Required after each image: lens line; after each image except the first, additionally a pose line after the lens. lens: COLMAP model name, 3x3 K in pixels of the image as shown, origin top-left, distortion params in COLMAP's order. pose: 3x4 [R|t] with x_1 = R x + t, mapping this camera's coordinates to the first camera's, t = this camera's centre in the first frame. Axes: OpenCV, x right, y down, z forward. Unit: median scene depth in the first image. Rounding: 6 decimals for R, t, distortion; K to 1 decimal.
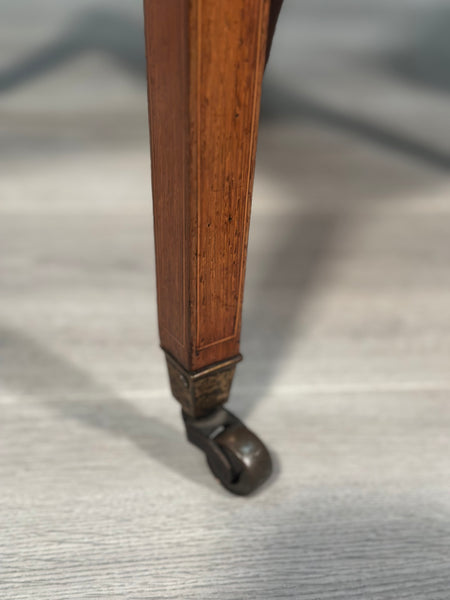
lens RADIAL K [[843.9, 0, 225.0], [0, 843.9, 300.0], [0, 0, 1]] dist [0.170610, -0.330811]
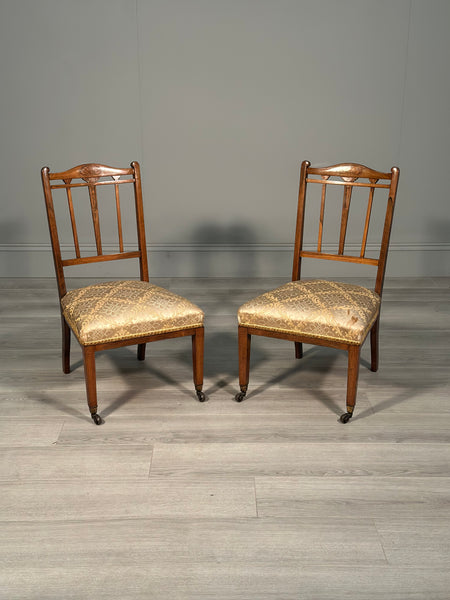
lens RADIAL K [[843.9, 0, 225.0], [0, 843.9, 300.0], [0, 0, 1]] dist [0.170610, -0.330811]
pose [[0.991861, -0.012544, -0.126710, 1.944200], [-0.018139, 0.971066, -0.238121, 0.851747], [0.126030, 0.238481, 0.962935, -5.916030]]
